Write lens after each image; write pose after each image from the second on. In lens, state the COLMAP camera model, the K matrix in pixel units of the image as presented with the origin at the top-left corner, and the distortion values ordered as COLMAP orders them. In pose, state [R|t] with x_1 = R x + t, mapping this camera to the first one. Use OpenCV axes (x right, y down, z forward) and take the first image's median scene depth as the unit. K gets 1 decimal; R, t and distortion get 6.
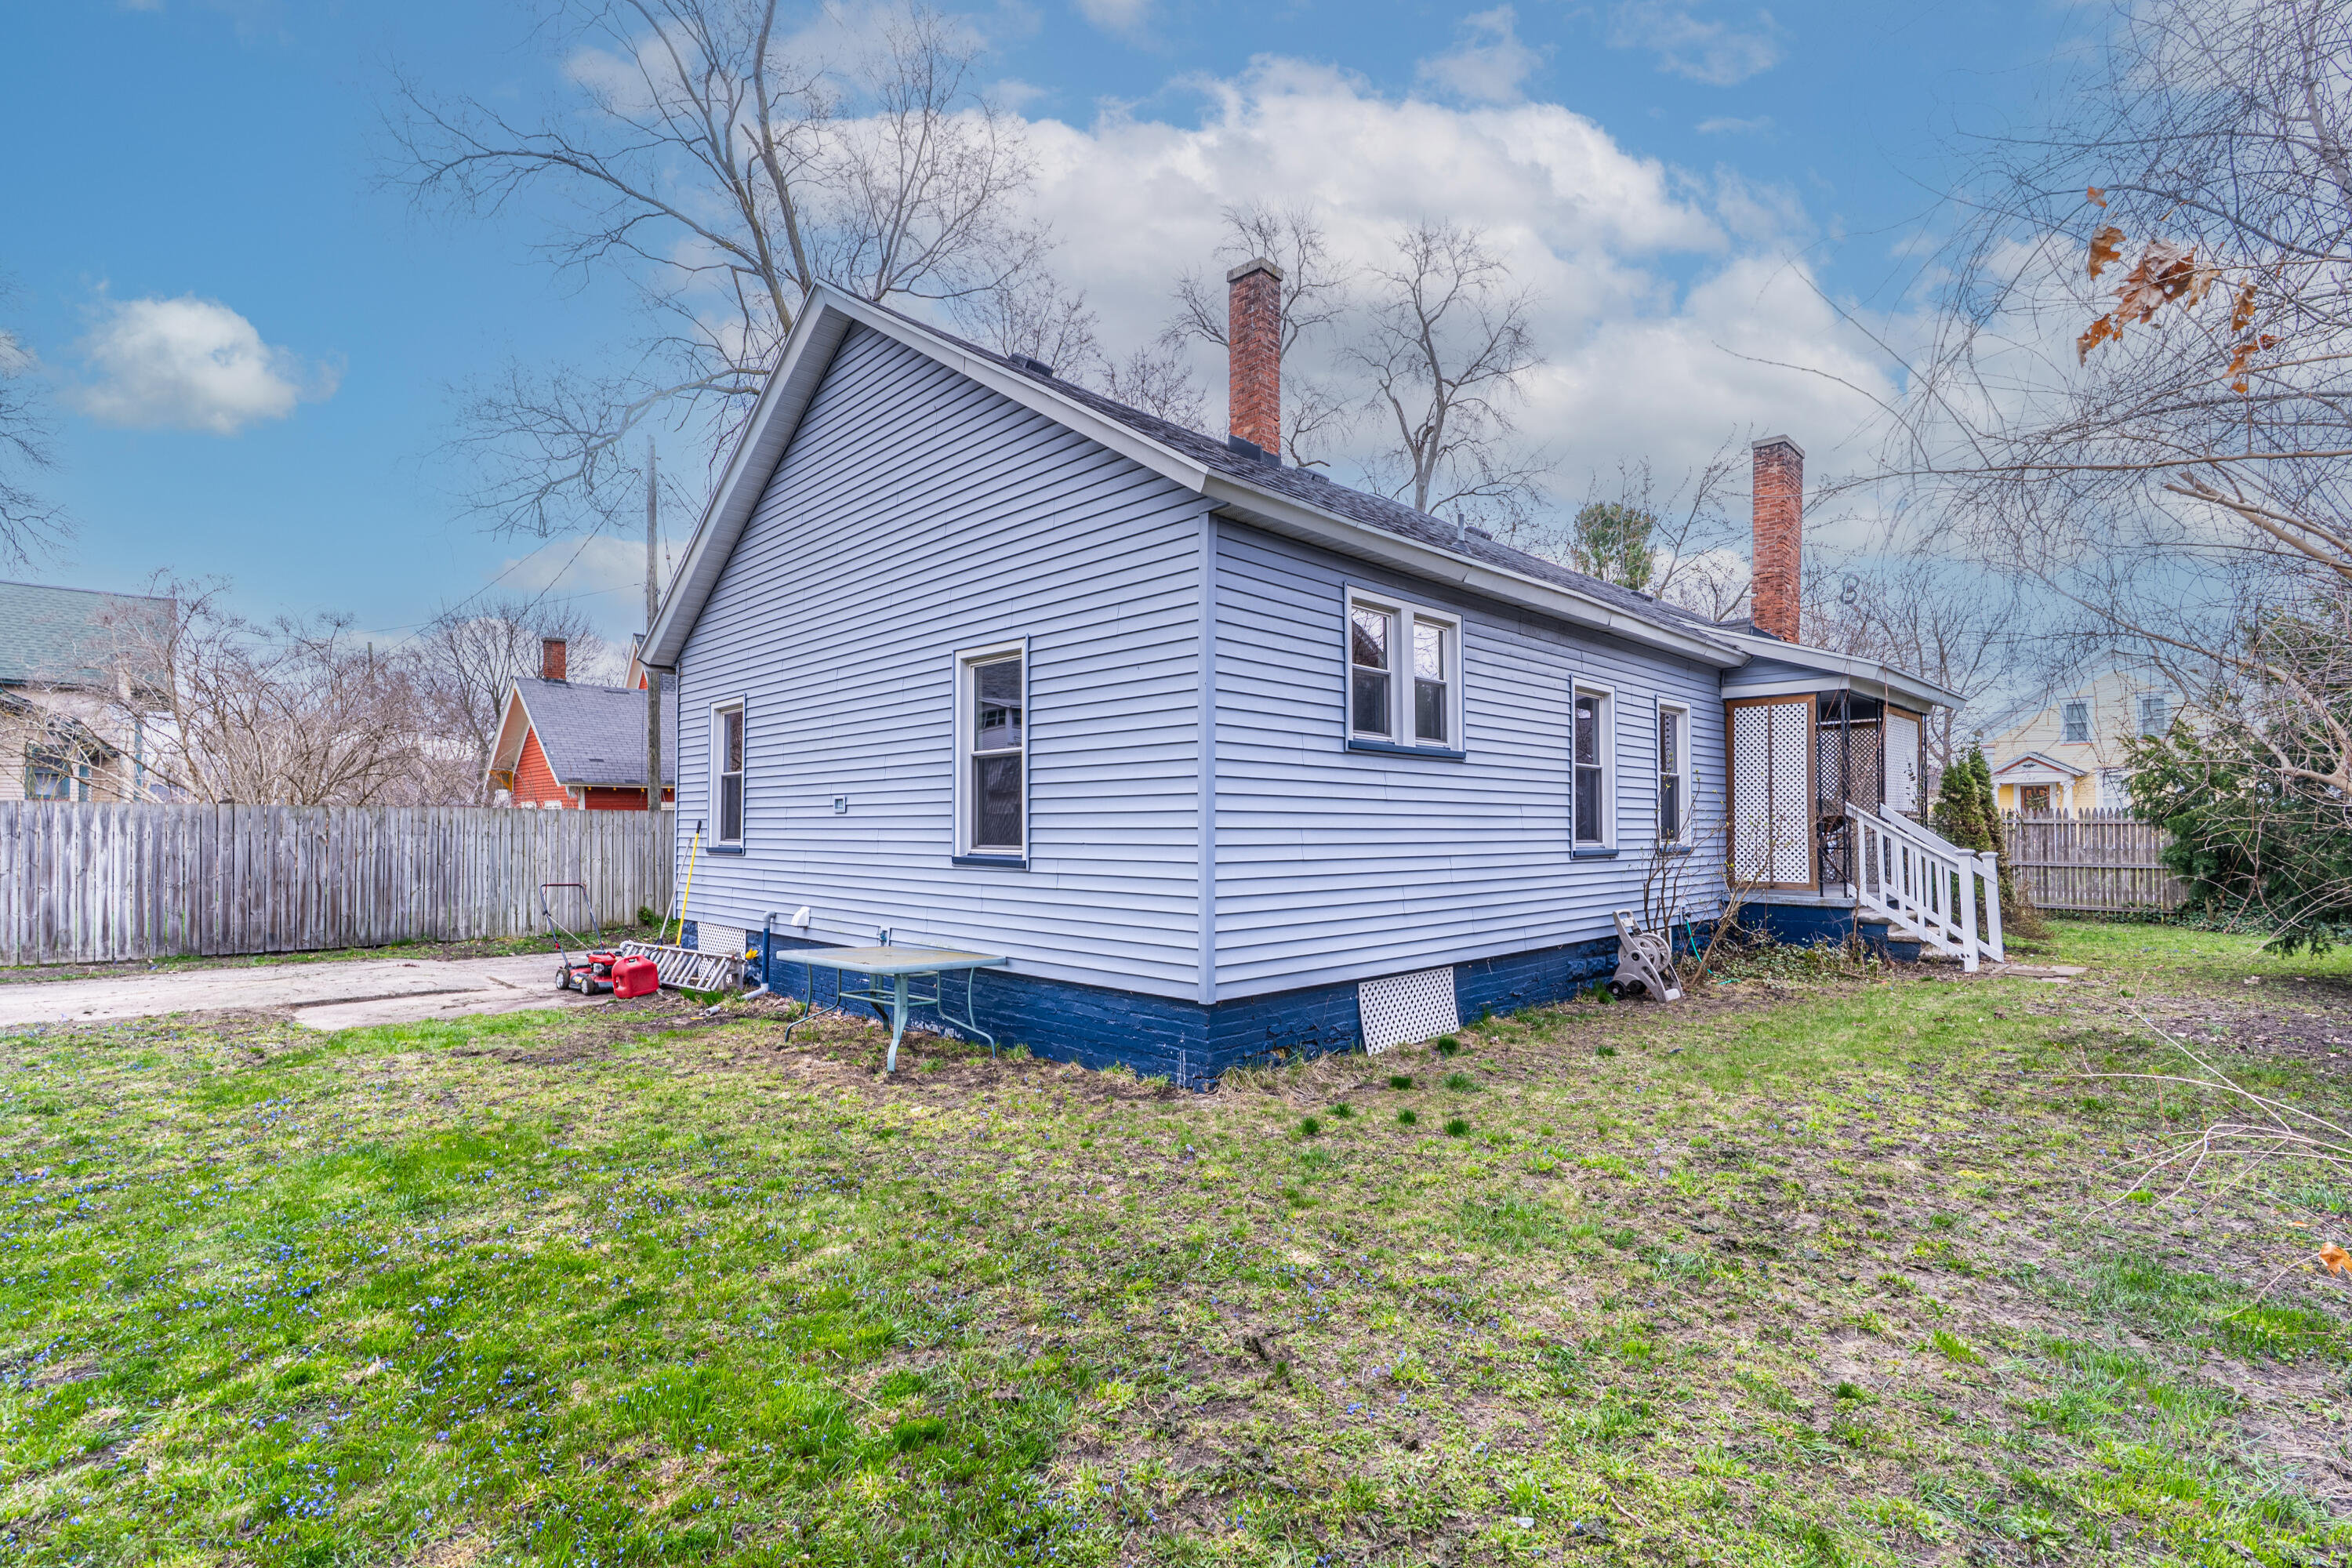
lens RADIAL K [[1060.5, 0, 1177.5], [0, 1060.5, 828.5], [0, 0, 1]] dist [-0.001944, -0.000049]
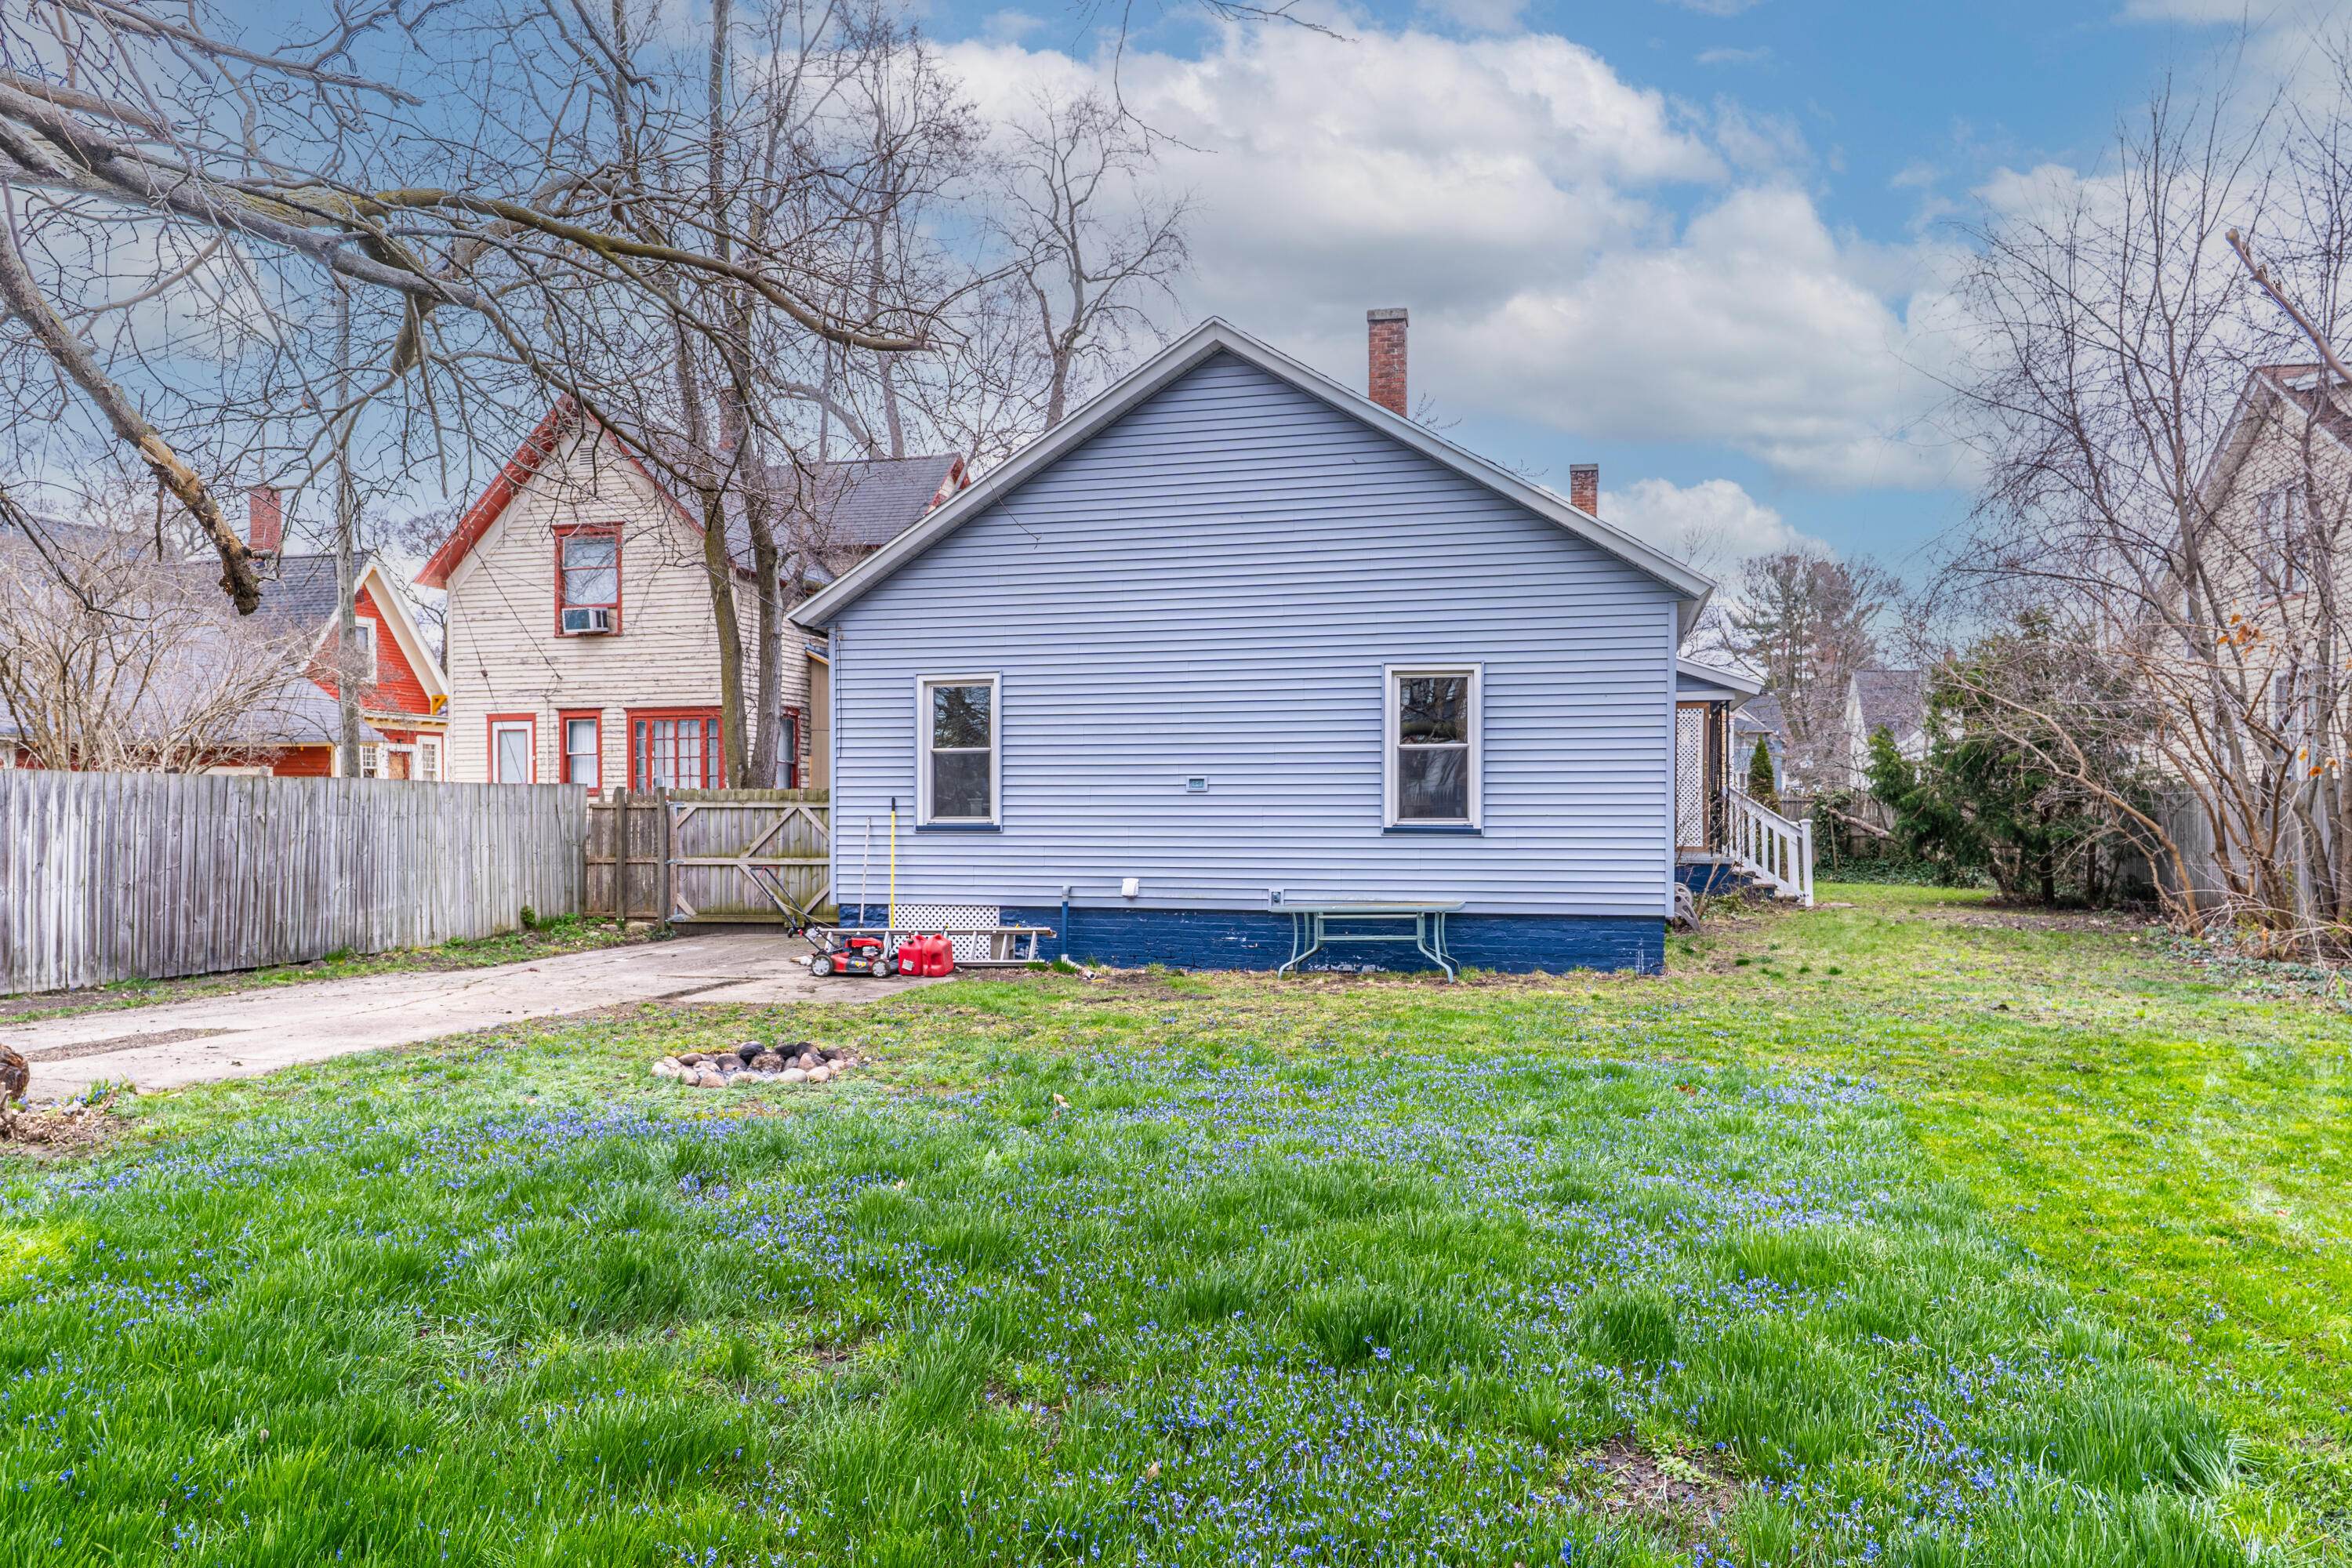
lens RADIAL K [[1552.7, 0, 1176.0], [0, 1552.7, 784.0], [0, 0, 1]] dist [-0.024915, -0.000136]
pose [[0.863266, 0.005094, 0.504723, -0.882603], [0.001601, 0.999916, -0.012830, -0.001225], [-0.504747, 0.011884, 0.863186, -0.300221]]
